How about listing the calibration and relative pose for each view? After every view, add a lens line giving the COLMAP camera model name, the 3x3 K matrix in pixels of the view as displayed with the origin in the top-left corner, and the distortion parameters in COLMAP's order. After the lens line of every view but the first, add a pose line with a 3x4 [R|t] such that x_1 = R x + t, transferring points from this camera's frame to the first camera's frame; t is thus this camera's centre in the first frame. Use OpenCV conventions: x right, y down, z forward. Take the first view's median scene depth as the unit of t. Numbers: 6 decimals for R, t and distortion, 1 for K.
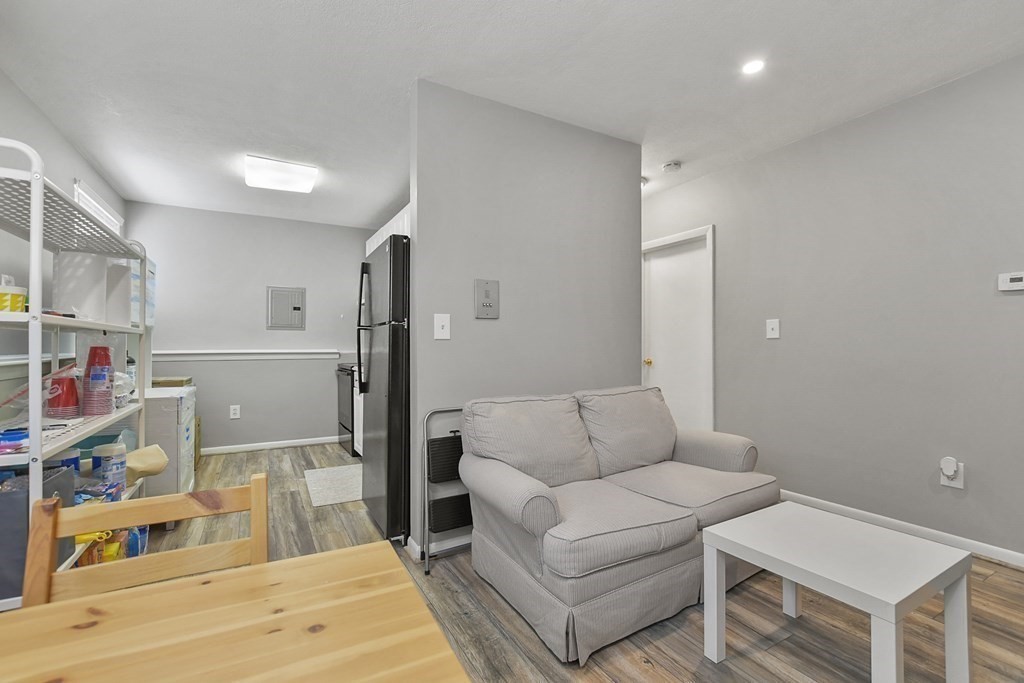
lens RADIAL K [[452.0, 0, 510.7], [0, 452.0, 338.7], [0, 0, 1]] dist [-0.003527, 0.000039]
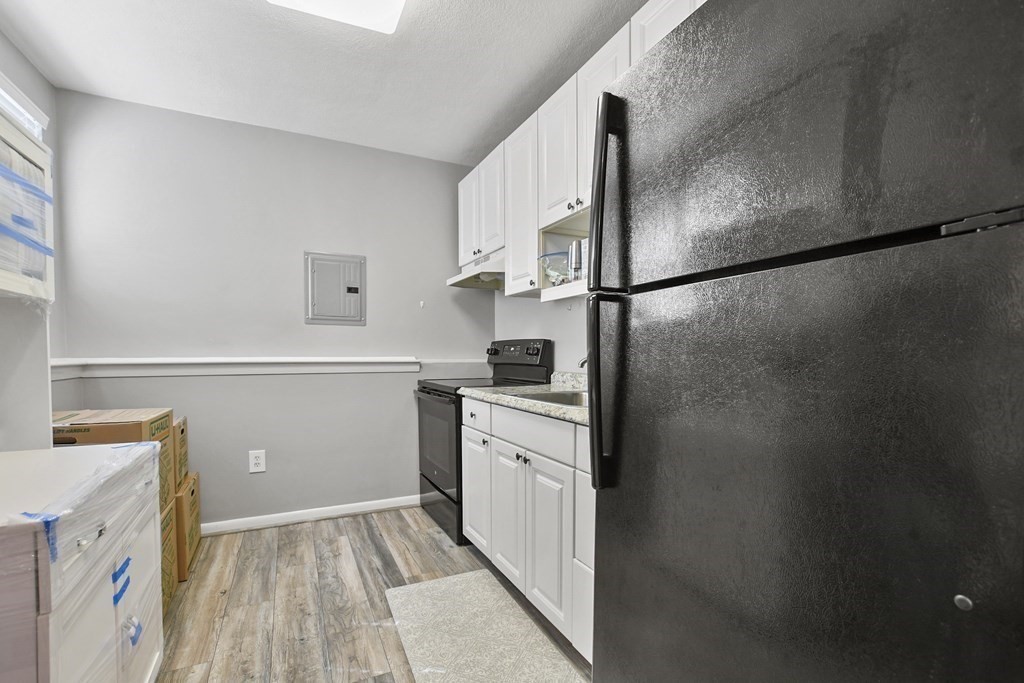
lens RADIAL K [[452.0, 0, 514.3], [0, 452.0, 369.8], [0, 0, 1]] dist [-0.003527, 0.000039]
pose [[0.998881, 0.008193, -0.046588, -0.247723], [-0.005735, 0.998597, 0.052649, 0.008649], [0.046954, -0.052323, 0.997526, 0.432455]]
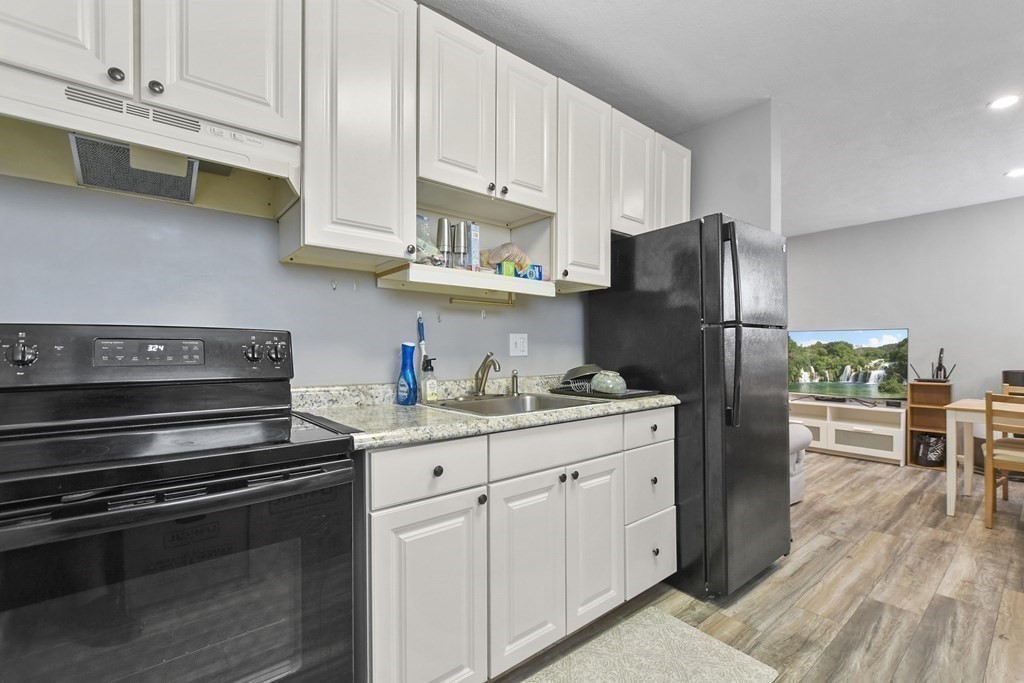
lens RADIAL K [[452.0, 0, 485.3], [0, 452.0, 351.2], [0, 0, 1]] dist [-0.003527, 0.000039]
pose [[-0.152747, 0.005426, 0.988250, -0.615731], [-0.012866, 0.999889, -0.007479, 0.015032], [-0.988182, -0.013857, -0.152660, 0.977537]]
